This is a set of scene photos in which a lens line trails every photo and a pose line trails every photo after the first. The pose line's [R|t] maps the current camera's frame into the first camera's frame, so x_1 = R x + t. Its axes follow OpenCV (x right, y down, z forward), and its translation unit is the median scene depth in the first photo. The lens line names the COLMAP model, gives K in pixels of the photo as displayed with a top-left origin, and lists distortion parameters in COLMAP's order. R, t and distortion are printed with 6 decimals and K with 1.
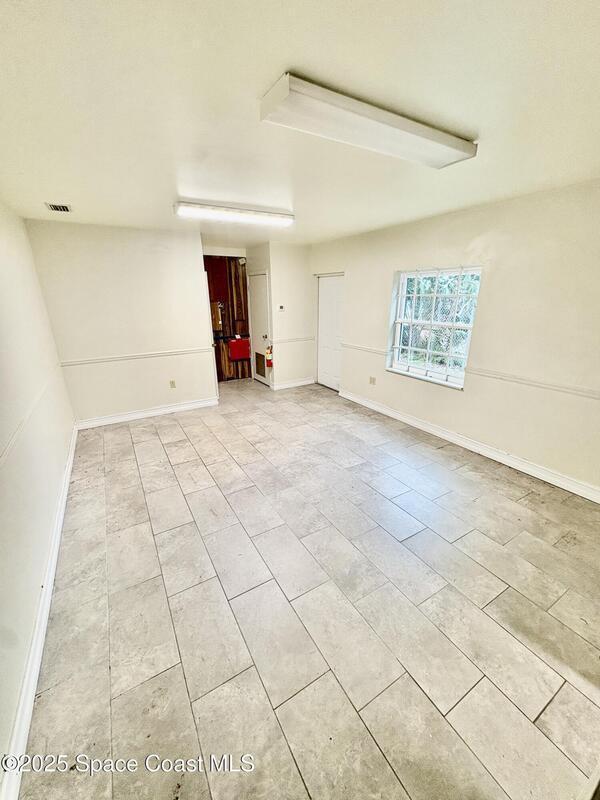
lens RADIAL K [[319.4, 0, 298.6], [0, 319.4, 402.3], [0, 0, 1]] dist [-0.000079, -0.000291]
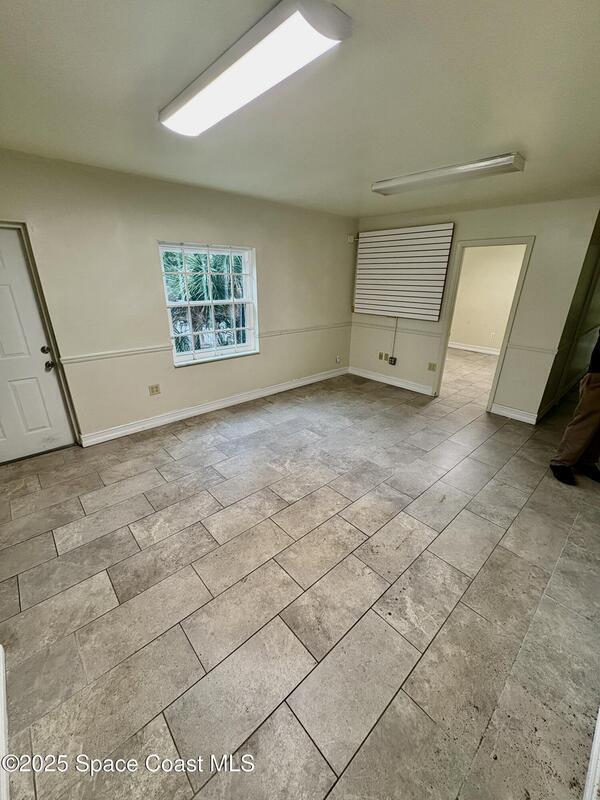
lens RADIAL K [[319.4, 0, 298.6], [0, 319.4, 402.3], [0, 0, 1]] dist [-0.000079, -0.000291]
pose [[-0.199498, -0.356501, 0.912747, -0.614437], [0.303450, 0.863206, 0.403476, -0.281673], [-0.931729, 0.357466, -0.064028, 0.867481]]
